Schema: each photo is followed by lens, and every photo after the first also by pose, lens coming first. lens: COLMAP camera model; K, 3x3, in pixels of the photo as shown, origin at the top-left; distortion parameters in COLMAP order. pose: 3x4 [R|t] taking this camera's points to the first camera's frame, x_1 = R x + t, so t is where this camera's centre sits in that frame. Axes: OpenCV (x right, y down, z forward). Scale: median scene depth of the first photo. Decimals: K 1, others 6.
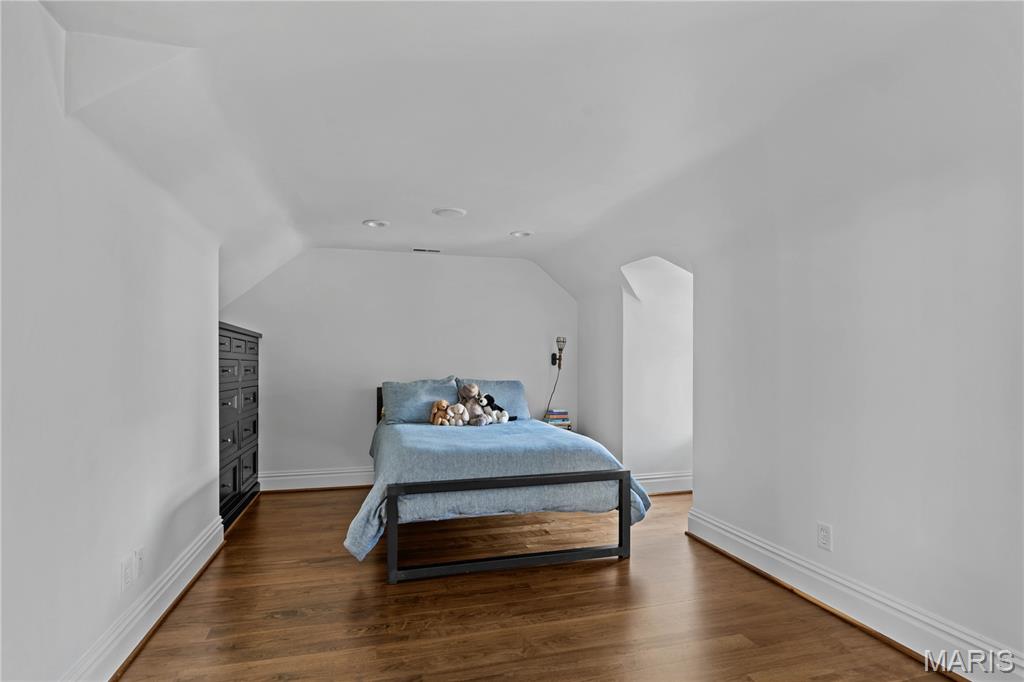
lens RADIAL K [[508.5, 0, 511.3], [0, 508.5, 367.0], [0, 0, 1]] dist [0.000993, 0.000360]
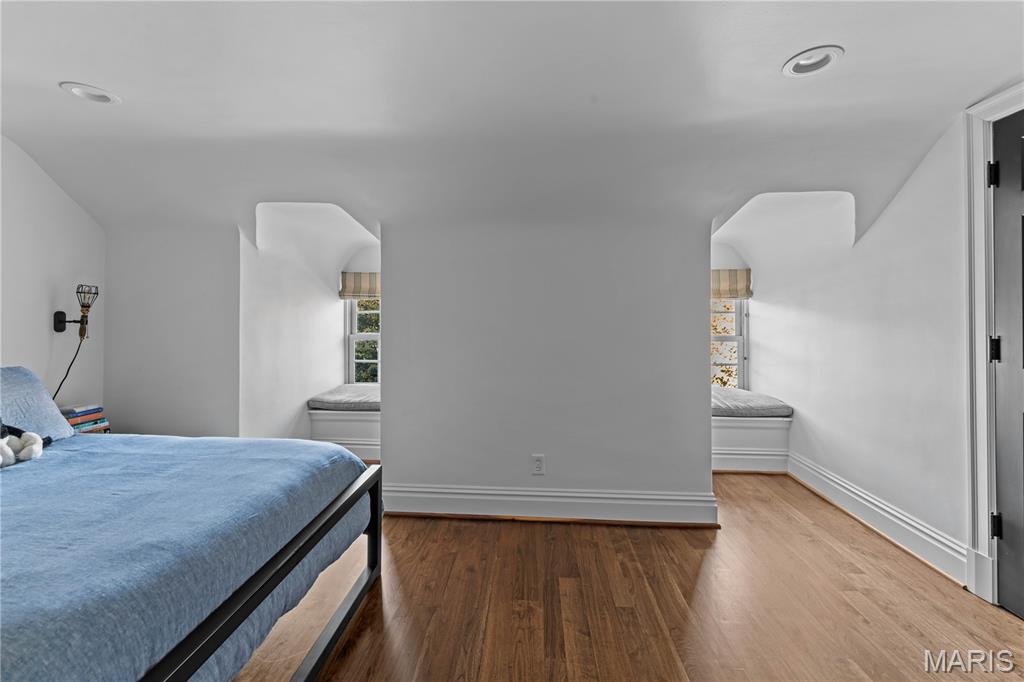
lens RADIAL K [[416.7, 0, 510.7], [0, 416.7, 313.7], [0, 0, 1]] dist [-0.001545, -0.000081]
pose [[0.330168, 0.006140, 0.943902, -0.238609], [0.001299, 0.999975, -0.006959, -0.024915], [-0.943921, 0.003524, 0.330152, 0.426901]]
